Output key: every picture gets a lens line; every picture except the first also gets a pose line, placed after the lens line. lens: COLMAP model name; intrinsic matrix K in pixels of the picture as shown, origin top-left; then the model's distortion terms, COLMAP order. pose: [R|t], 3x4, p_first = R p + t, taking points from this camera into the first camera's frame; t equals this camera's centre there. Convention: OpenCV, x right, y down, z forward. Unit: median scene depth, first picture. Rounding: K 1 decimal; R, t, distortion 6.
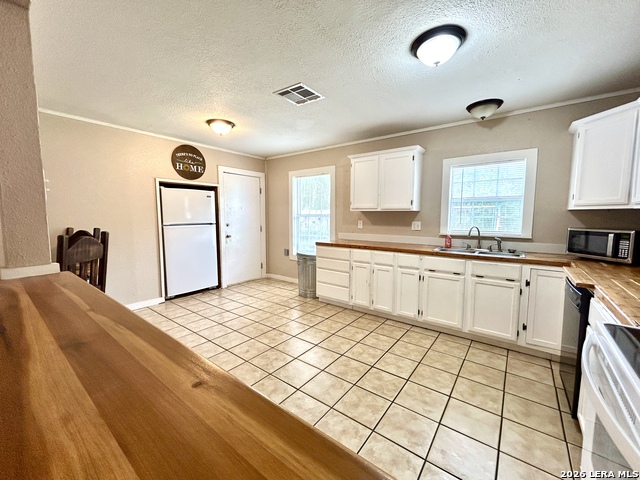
lens RADIAL K [[261.9, 0, 320.7], [0, 261.9, 238.7], [0, 0, 1]] dist [-0.001184, 0.000411]
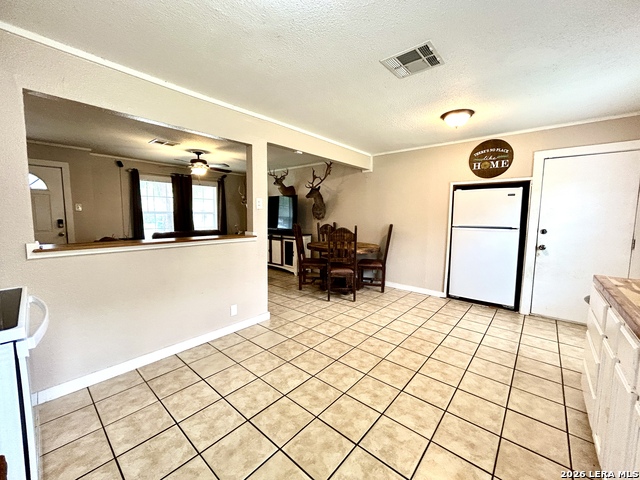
lens RADIAL K [[261.9, 0, 320.1], [0, 261.9, 237.6], [0, 0, 1]] dist [-0.001184, 0.000411]
pose [[-0.058502, 0.084144, -0.994735, 0.465230], [-0.102268, 0.990694, 0.089816, -0.044733], [0.993035, 0.106984, -0.049352, 0.504685]]
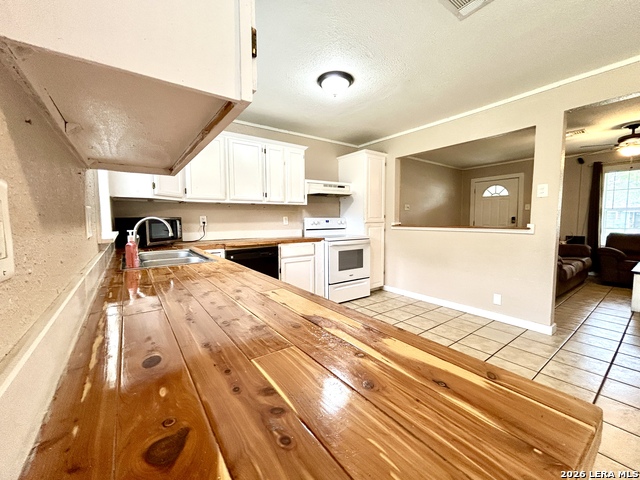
lens RADIAL K [[261.9, 0, 317.4], [0, 261.9, 237.4], [0, 0, 1]] dist [-0.001184, 0.000411]
pose [[-0.957576, -0.017528, 0.287646, 0.051463], [0.030312, 0.986485, 0.161022, -0.064478], [-0.286581, 0.162910, -0.944104, 1.074526]]
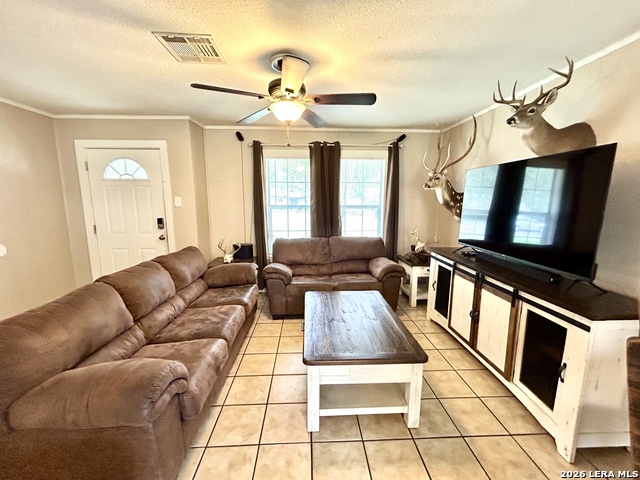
lens RADIAL K [[261.9, 0, 319.9], [0, 261.9, 239.0], [0, 0, 1]] dist [-0.001184, 0.000411]
pose [[-0.769101, 0.090921, -0.632627, -0.436675], [-0.064944, 0.973588, 0.218879, -0.061393], [0.635819, 0.209425, -0.742883, 0.319351]]
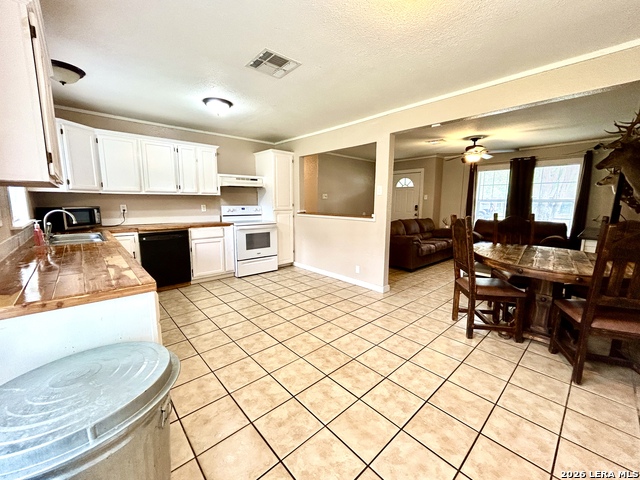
lens RADIAL K [[261.9, 0, 319.0], [0, 261.9, 237.0], [0, 0, 1]] dist [-0.001184, 0.000411]
pose [[-0.982825, -0.034539, 0.181280, -0.260194], [0.007784, 0.973695, 0.227721, -0.107359], [-0.184376, 0.225221, -0.956703, 1.216022]]
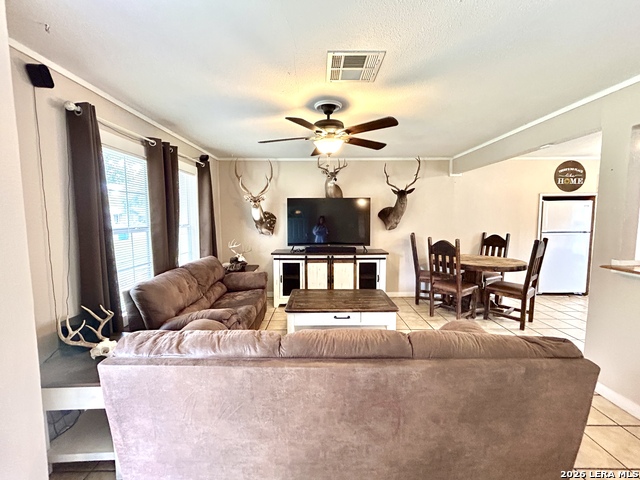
lens RADIAL K [[261.9, 0, 320.5], [0, 261.9, 238.6], [0, 0, 1]] dist [-0.001184, 0.000411]
pose [[0.601927, 0.061466, -0.796182, -0.246645], [-0.068013, 0.997357, 0.025578, 0.014757], [0.795649, 0.038754, 0.604517, -0.506962]]
